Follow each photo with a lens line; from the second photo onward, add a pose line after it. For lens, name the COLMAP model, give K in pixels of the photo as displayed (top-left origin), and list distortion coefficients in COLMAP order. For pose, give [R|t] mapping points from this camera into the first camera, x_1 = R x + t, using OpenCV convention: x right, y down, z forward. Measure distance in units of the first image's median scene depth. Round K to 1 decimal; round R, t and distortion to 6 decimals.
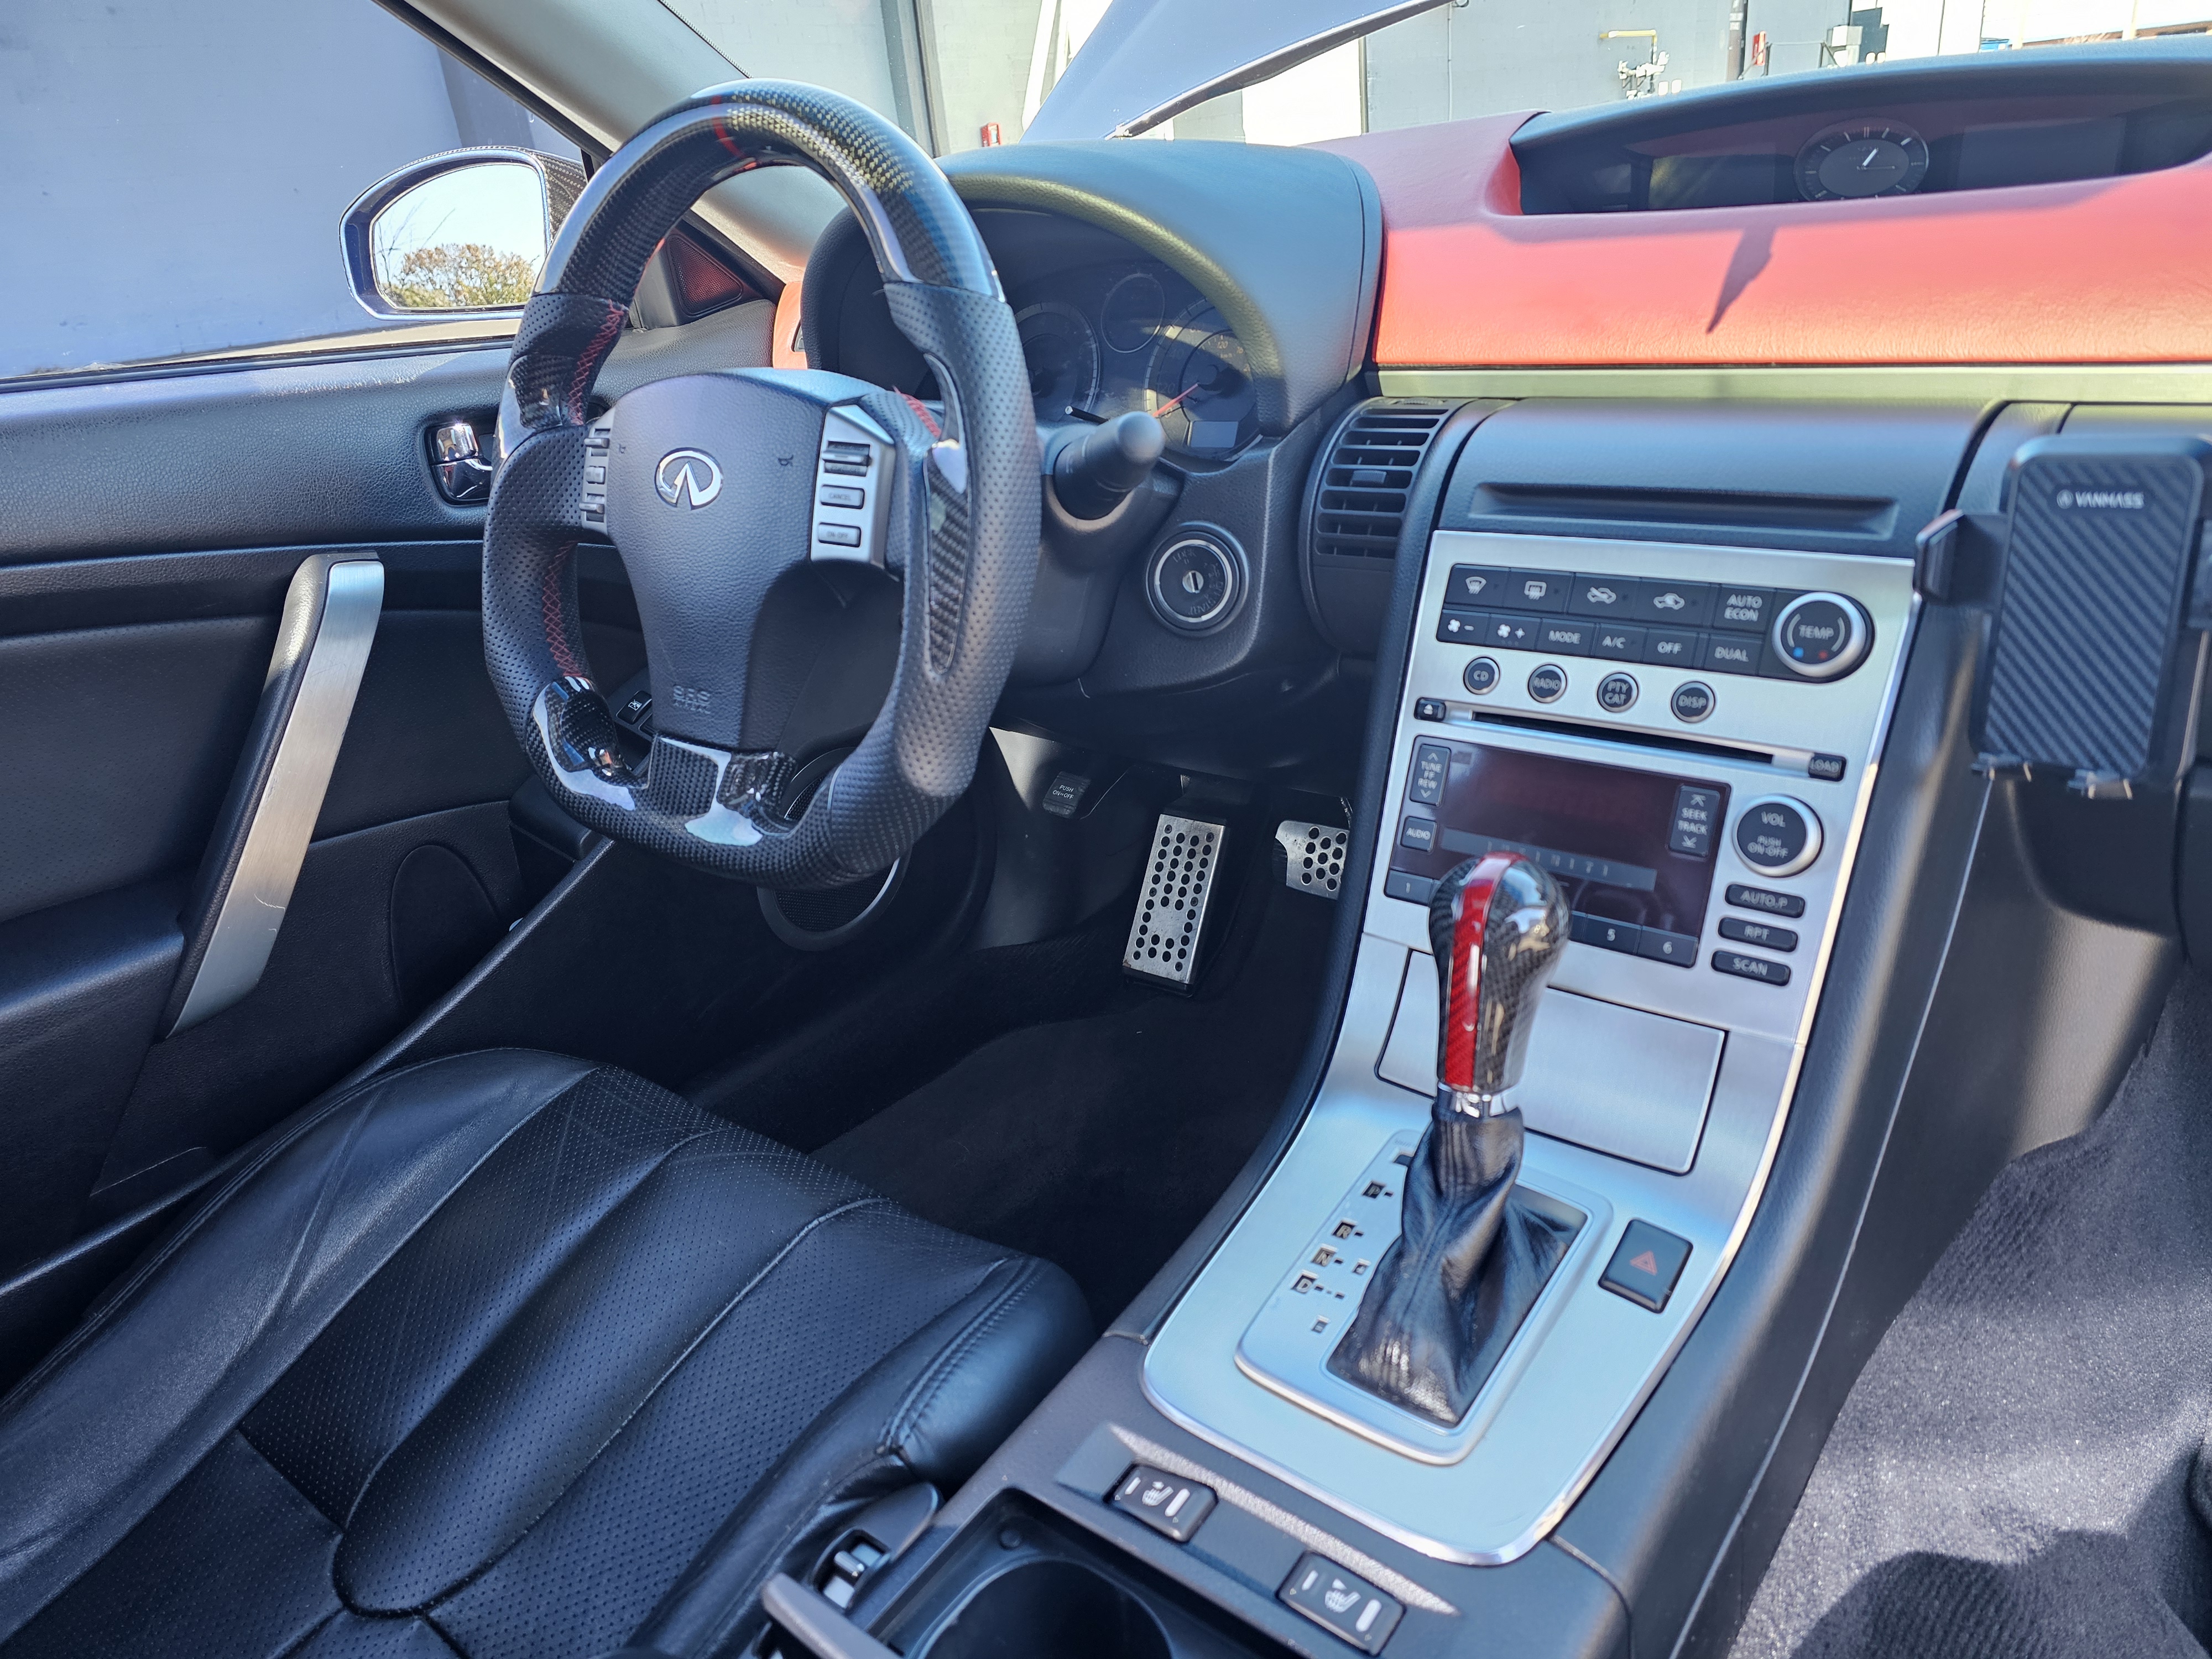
lens RADIAL K [[1408.2, 0, 1108.2], [0, 1408.2, 780.3], [0, 0, 1]] dist [0.019458, -0.000366]
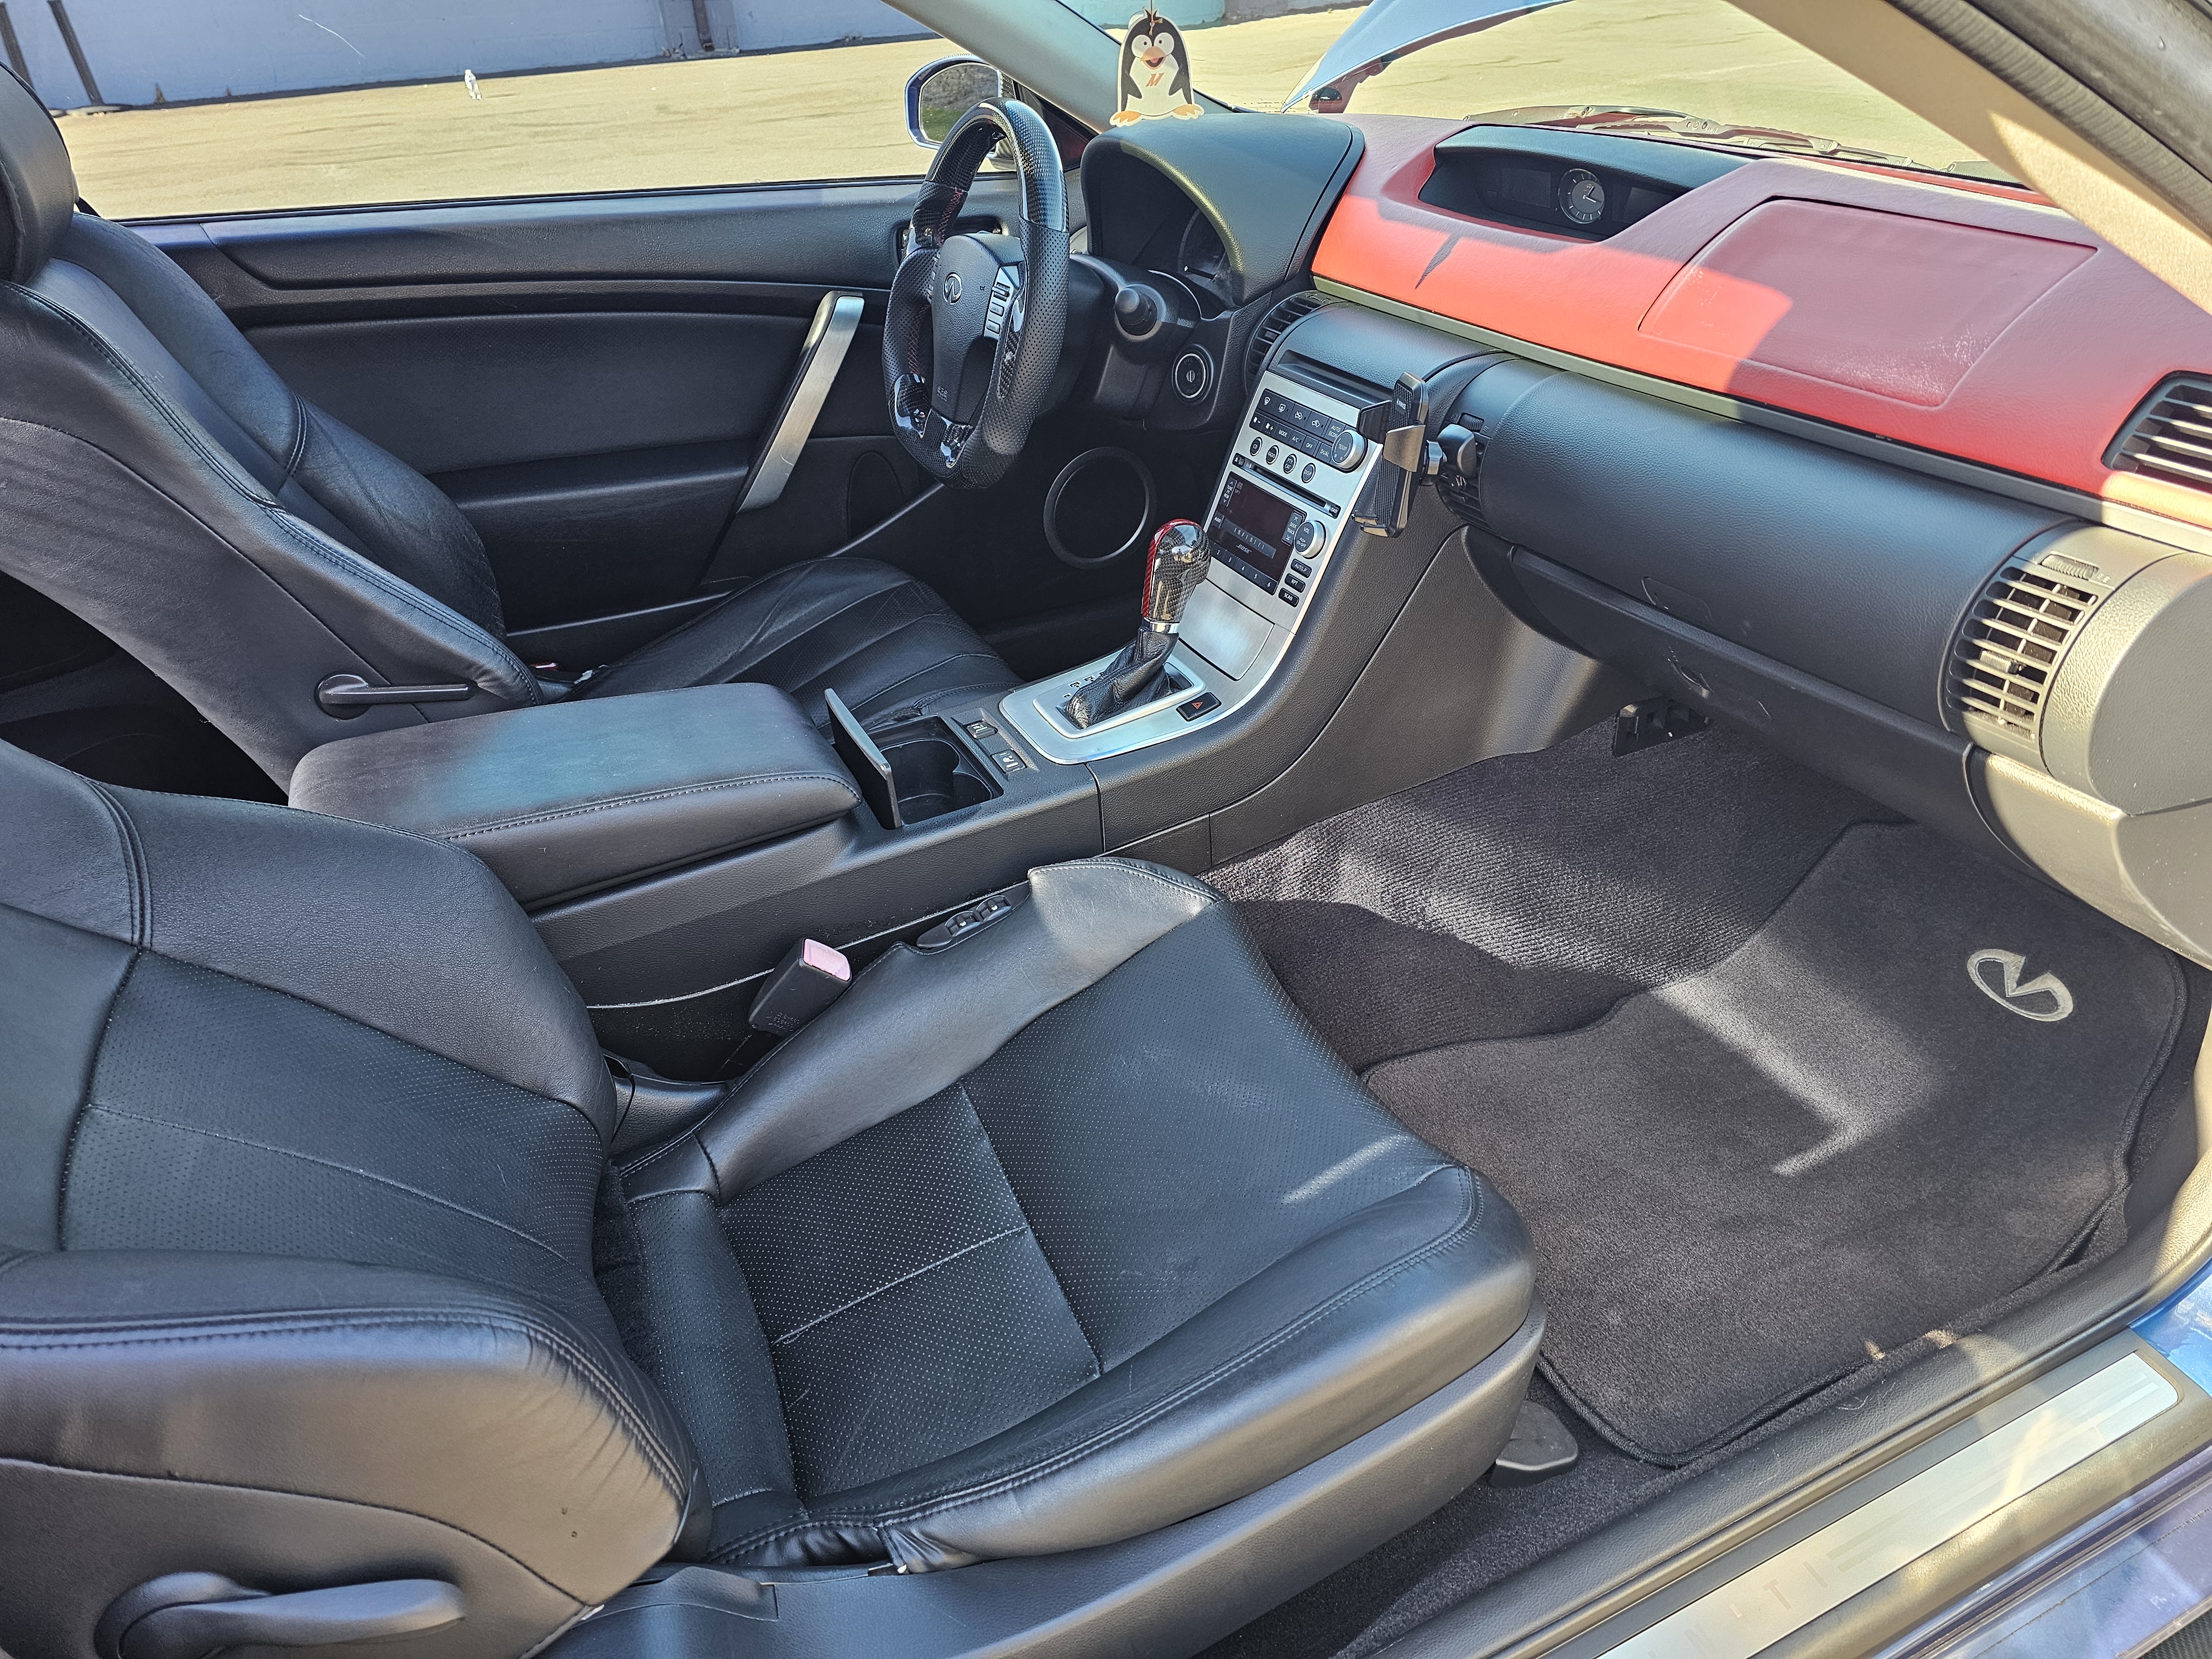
lens RADIAL K [[1408.2, 0, 1108.2], [0, 1408.2, 780.3], [0, 0, 1]] dist [0.019458, -0.000366]
pose [[0.892472, 0.270905, -0.360700, 0.919113], [-0.203710, 0.955455, 0.213562, -0.004885], [0.402487, -0.117120, 0.907902, -0.969743]]
